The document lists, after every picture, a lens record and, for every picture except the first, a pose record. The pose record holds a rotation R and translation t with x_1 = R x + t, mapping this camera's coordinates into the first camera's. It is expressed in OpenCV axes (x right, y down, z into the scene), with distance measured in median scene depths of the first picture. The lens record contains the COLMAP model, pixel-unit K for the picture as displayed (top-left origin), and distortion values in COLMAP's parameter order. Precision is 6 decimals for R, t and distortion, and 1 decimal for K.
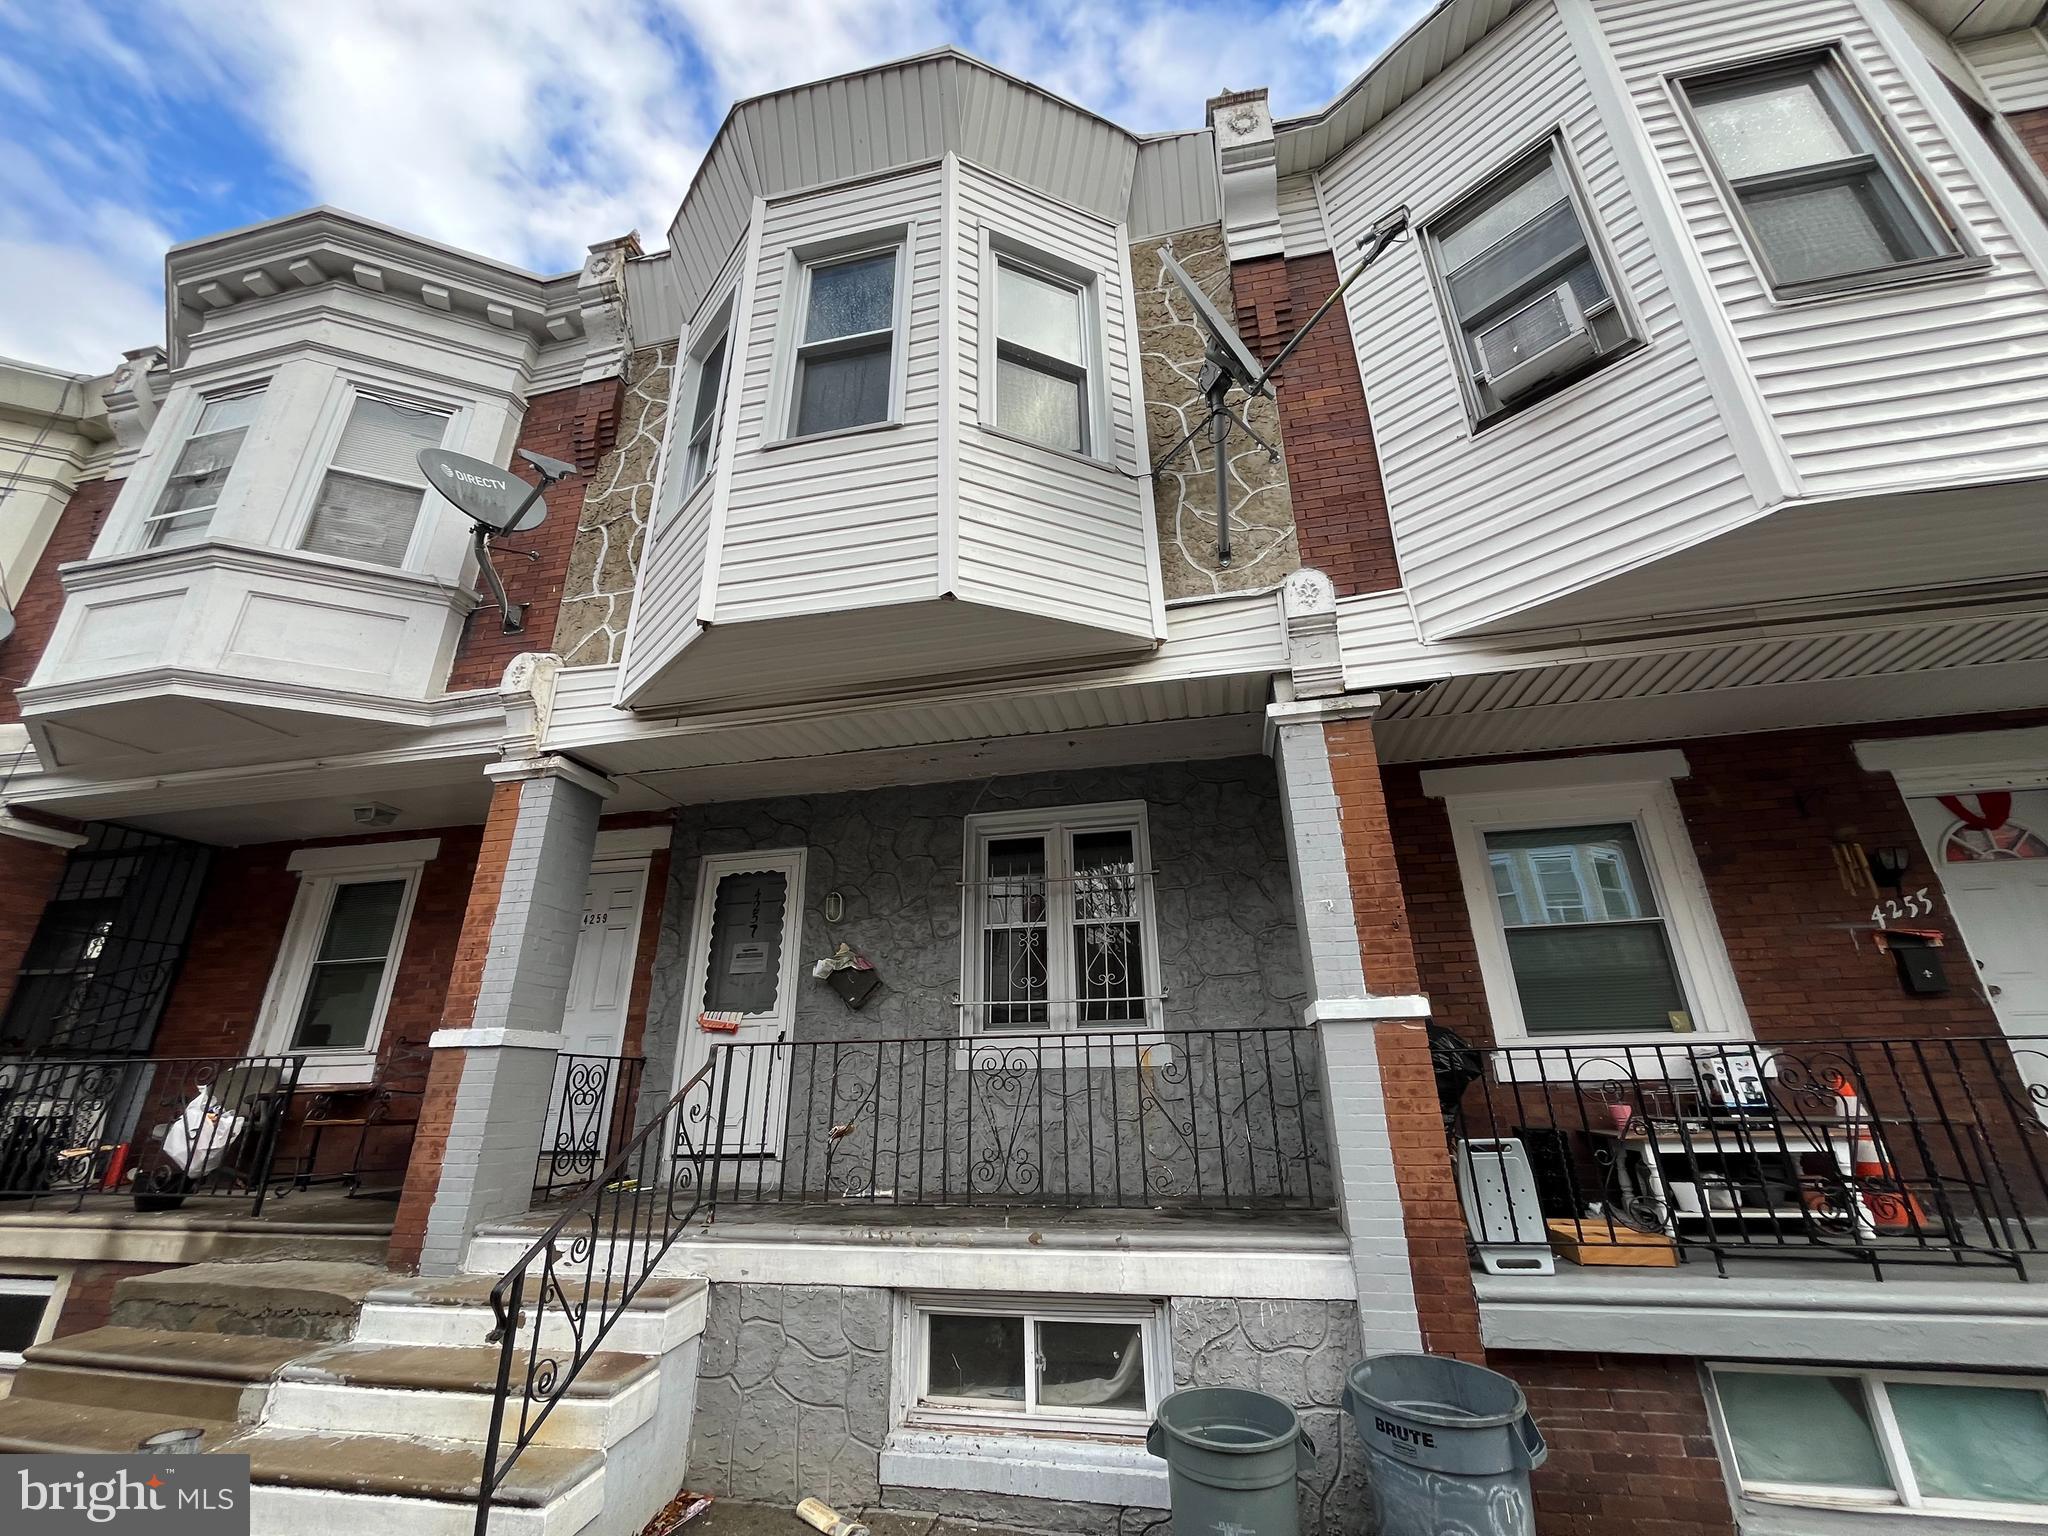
lens RADIAL K [[823.6, 0, 1036.1], [0, 823.6, 772.0], [0, 0, 1]] dist [-0.002505, -0.000430]
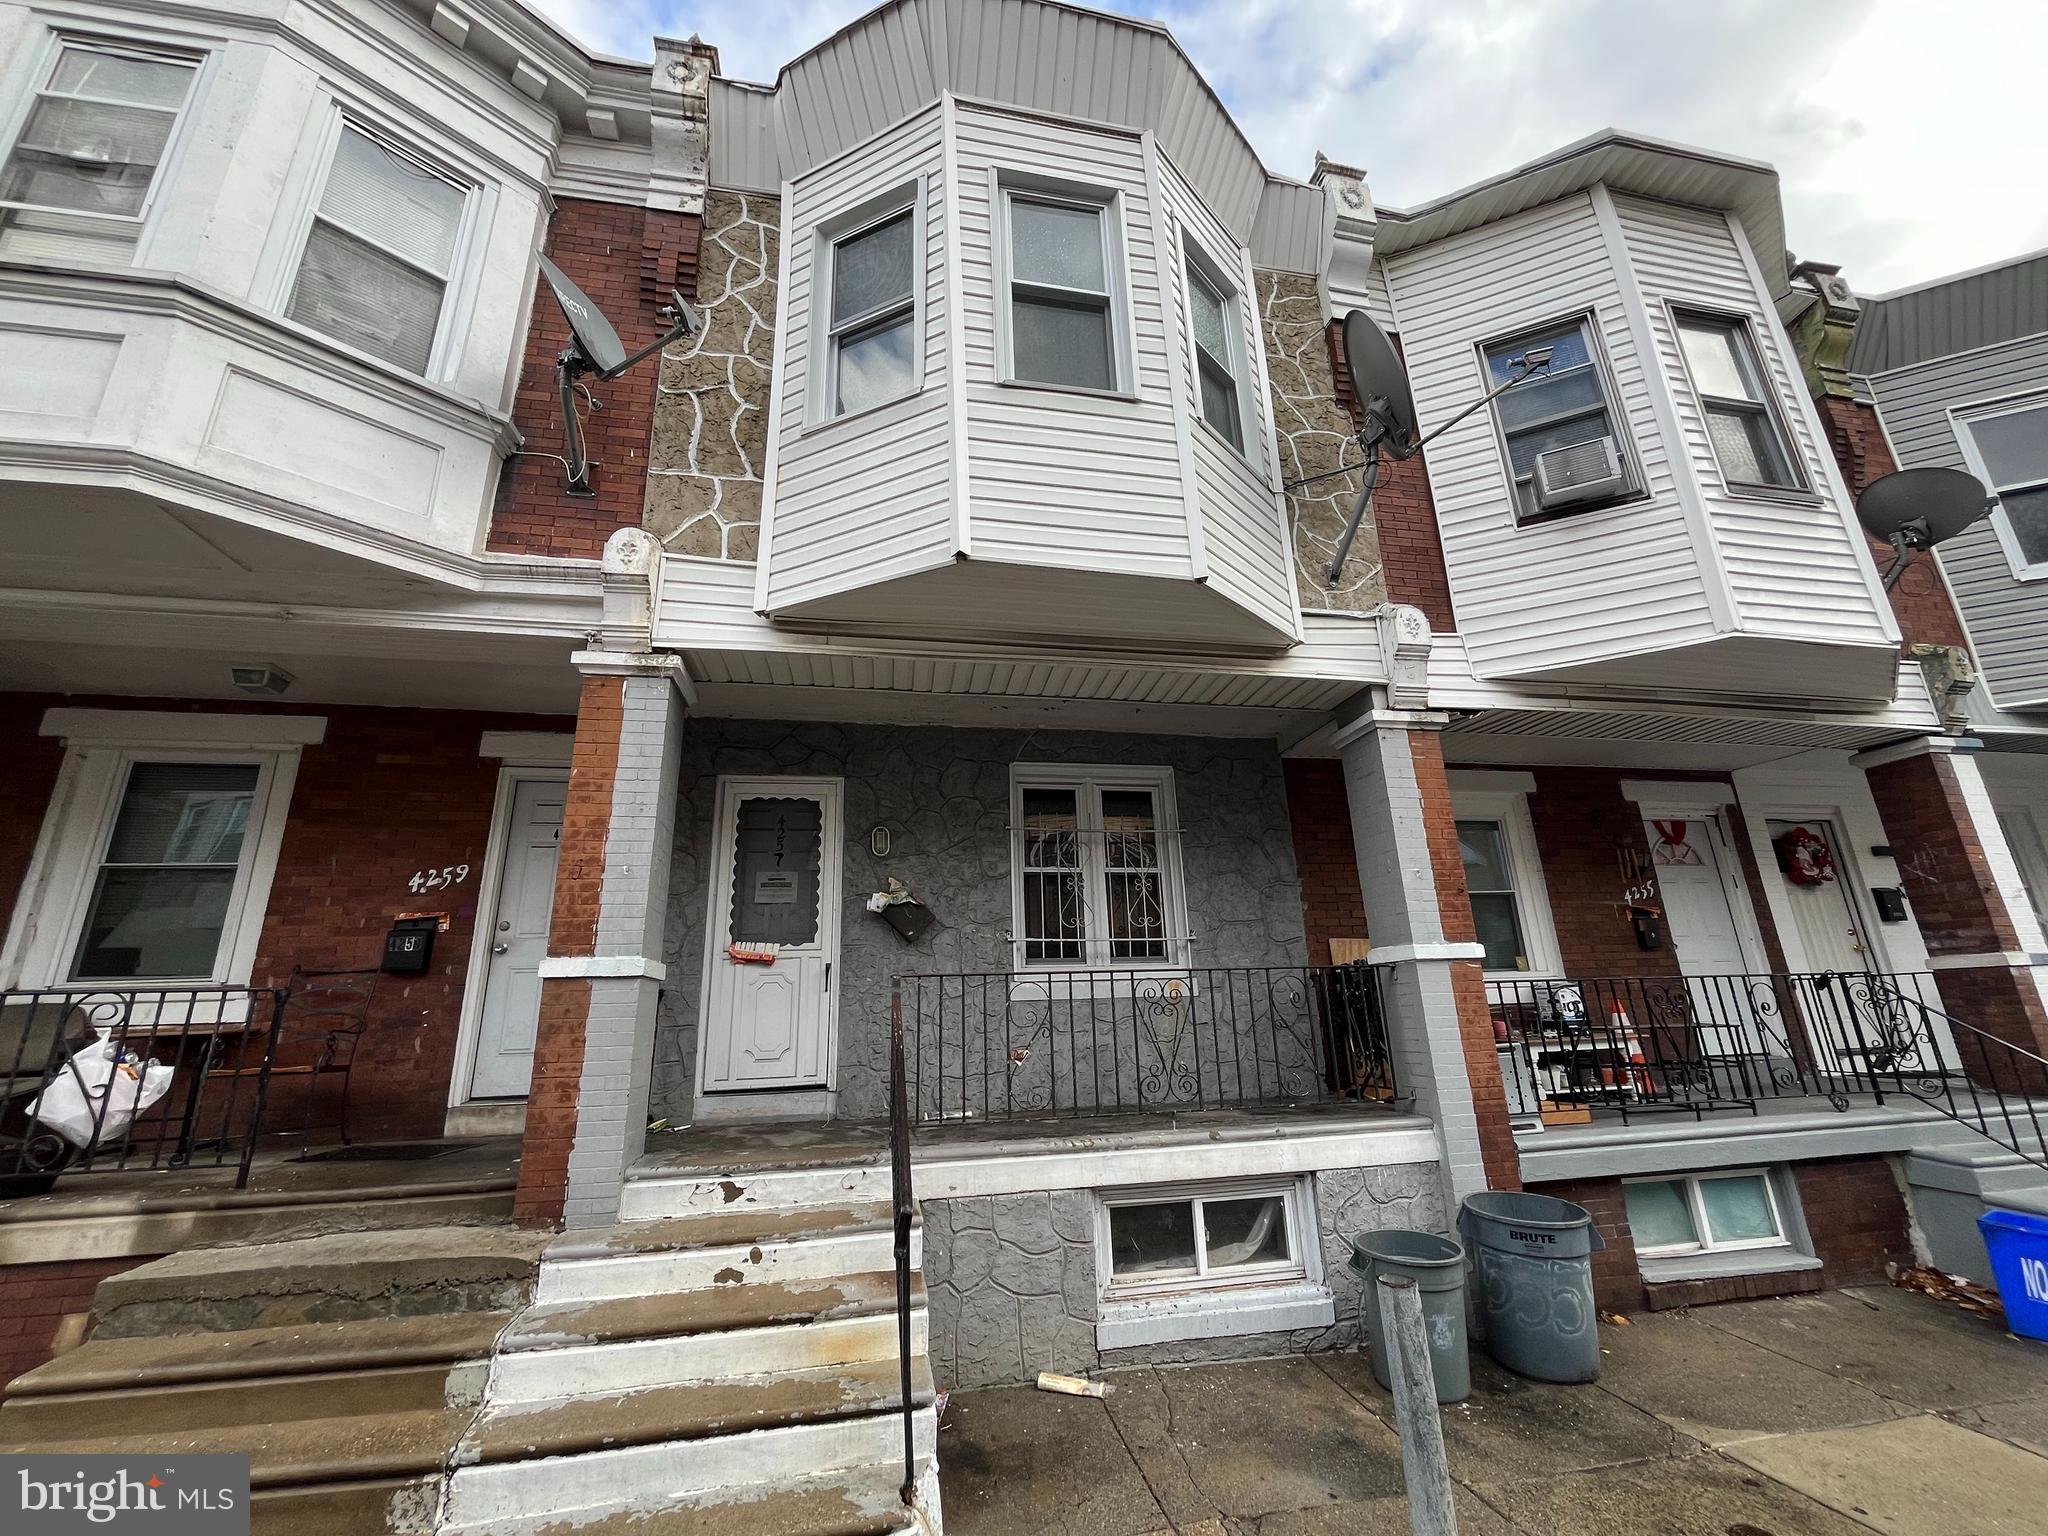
lens RADIAL K [[823.6, 0, 1014.5], [0, 823.6, 771.9], [0, 0, 1]] dist [-0.002505, -0.000430]
pose [[0.920318, 0.098787, 0.378492, -0.586392], [-0.125350, 0.991040, 0.046130, 0.018781], [-0.370544, -0.089899, 0.924454, 0.037902]]
